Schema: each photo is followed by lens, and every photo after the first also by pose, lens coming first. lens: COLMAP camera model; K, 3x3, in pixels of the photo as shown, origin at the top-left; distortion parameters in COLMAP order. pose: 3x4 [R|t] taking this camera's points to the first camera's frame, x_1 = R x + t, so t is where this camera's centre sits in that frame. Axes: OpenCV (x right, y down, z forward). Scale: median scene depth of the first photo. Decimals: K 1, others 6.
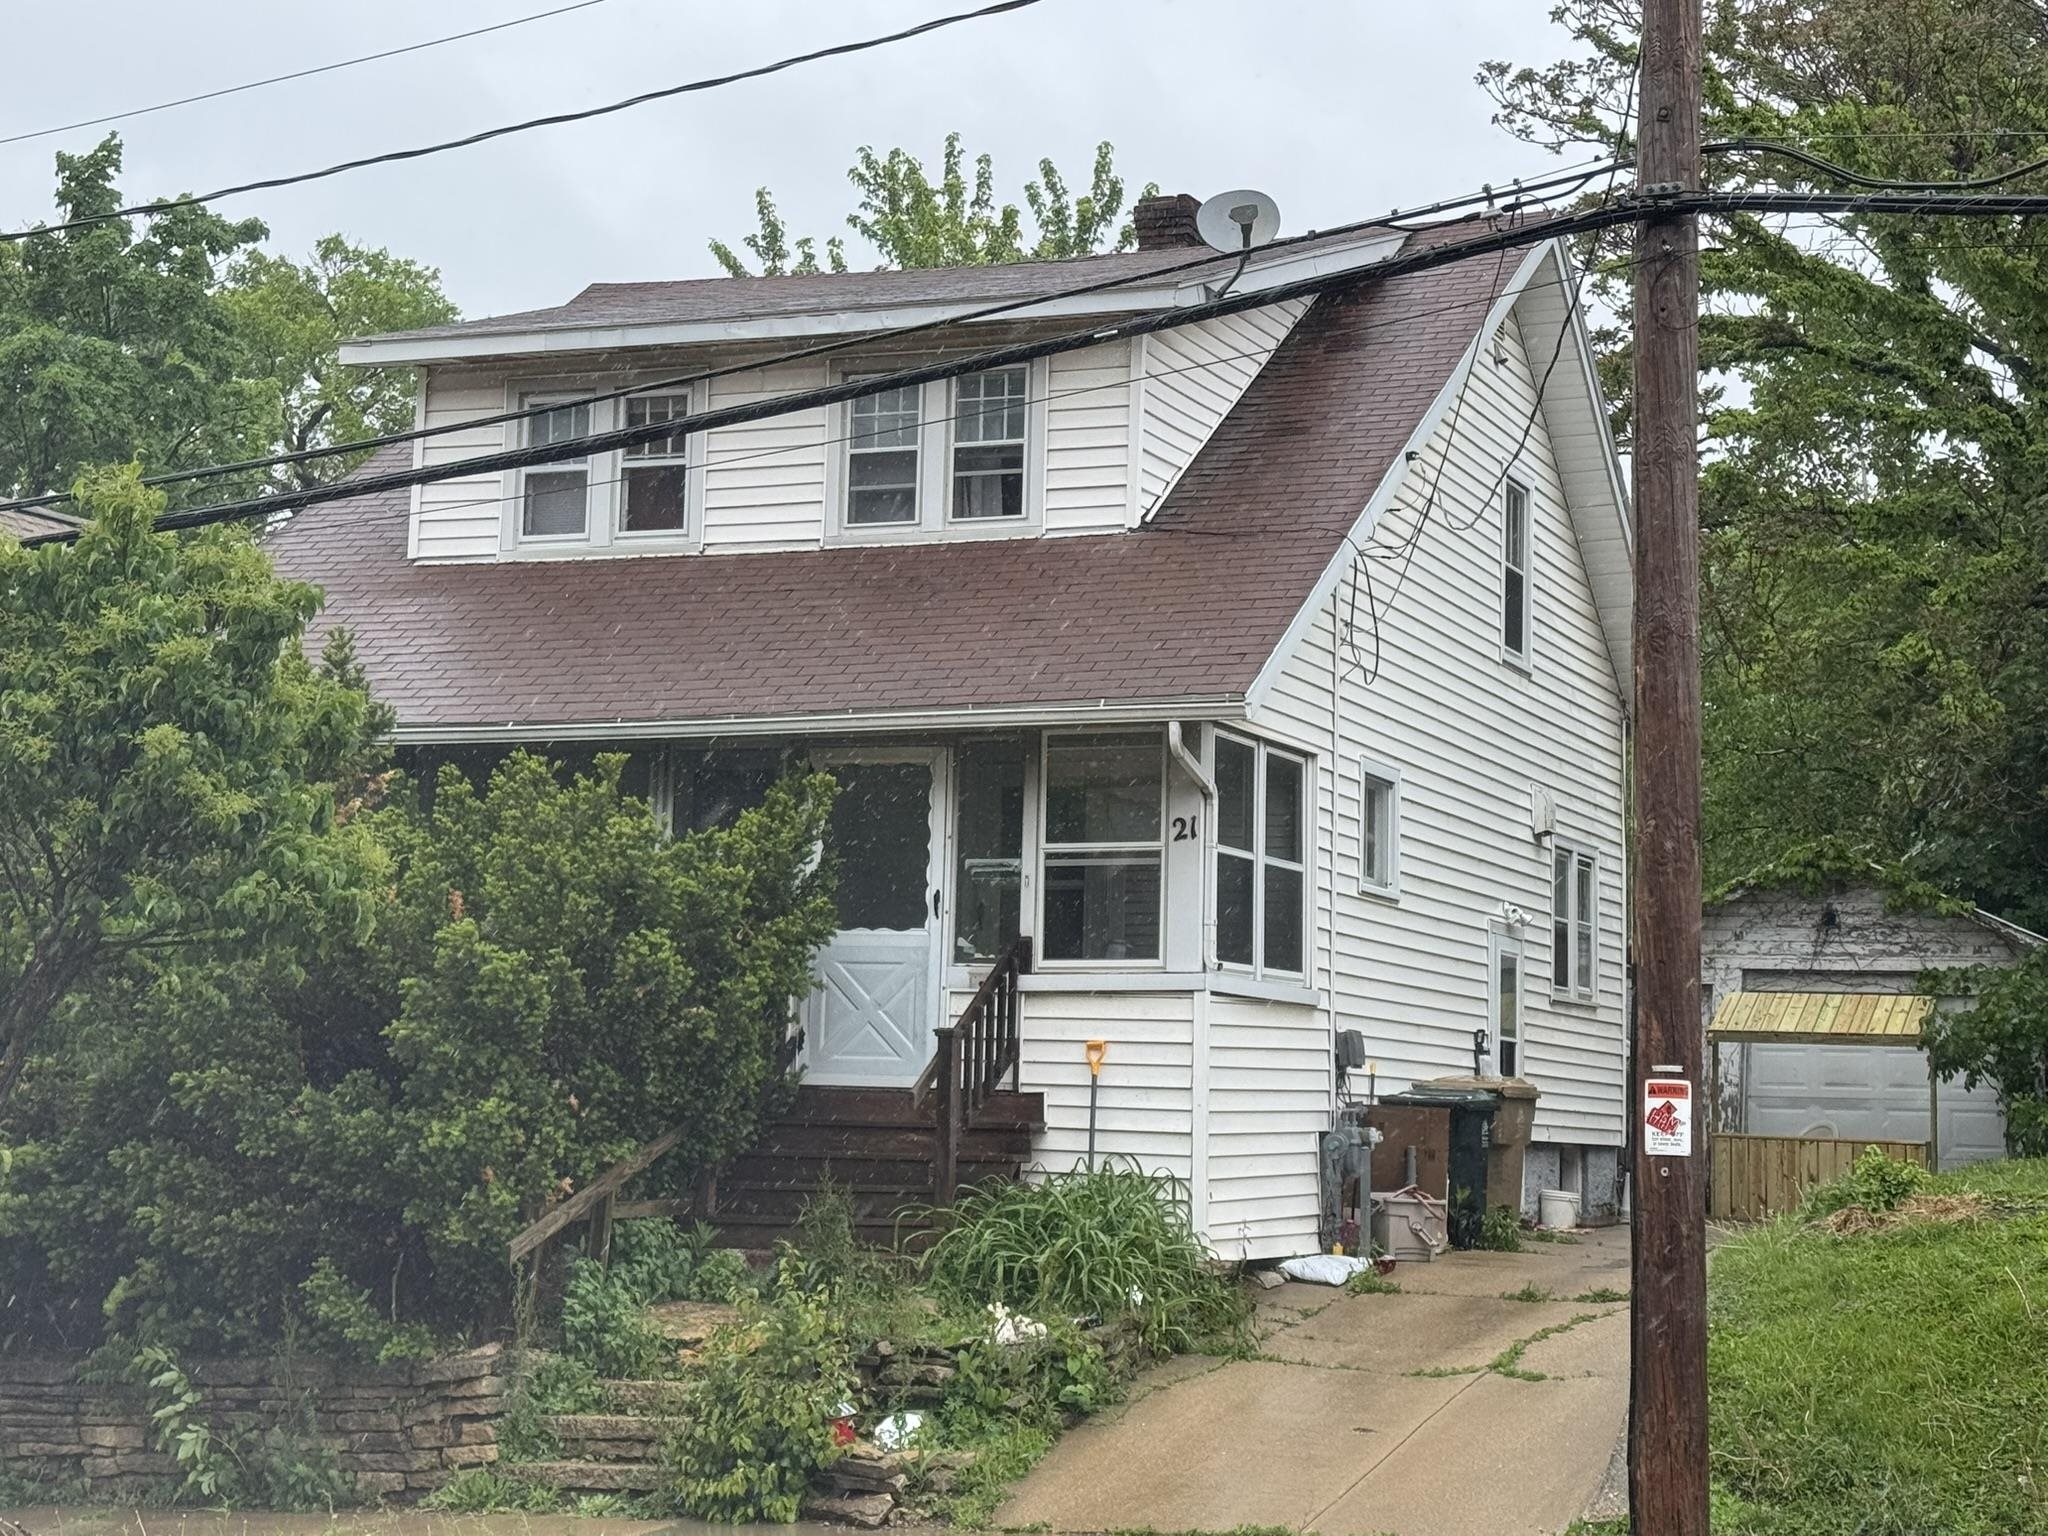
lens RADIAL K [[3505.3, 0, 1024.0], [0, 3505.3, 768.0], [0, 0, 1]] dist [0.168247, -0.363536]
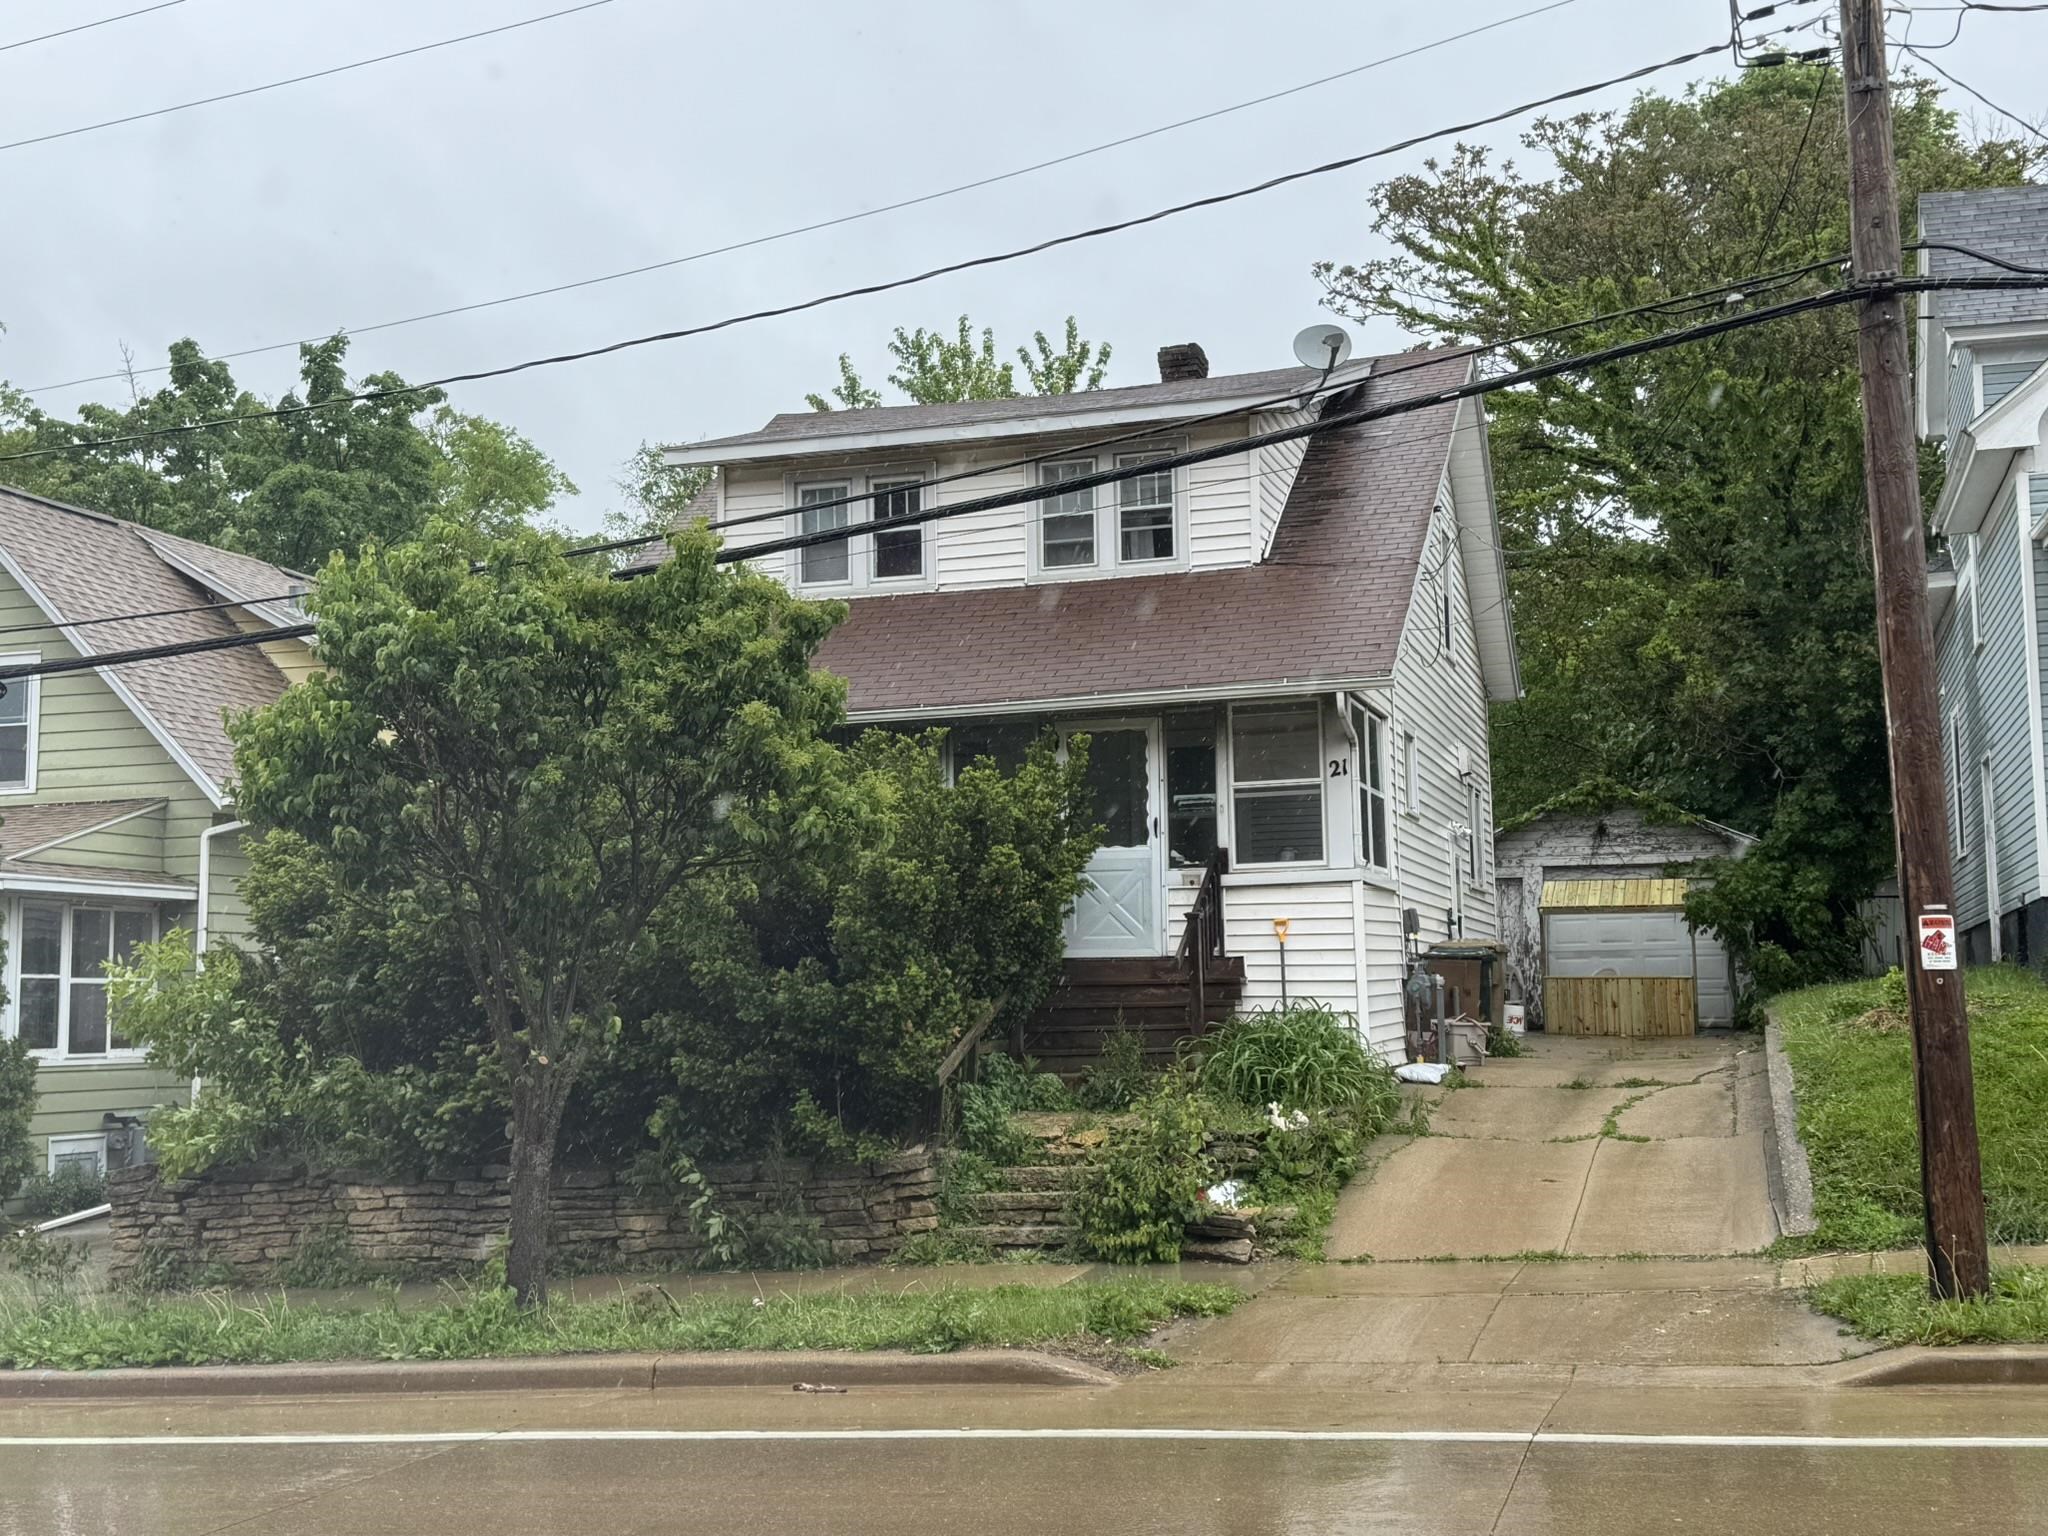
lens RADIAL K [[2328.7, 0, 1024.0], [0, 2328.7, 768.0], [0, 0, 1]] dist [0.110999, -0.030437]
pose [[0.995958, -0.030768, 0.084385, -0.156949], [0.030646, 0.999527, 0.002736, 0.010445], [-0.084430, -0.000139, 0.996429, 0.062548]]
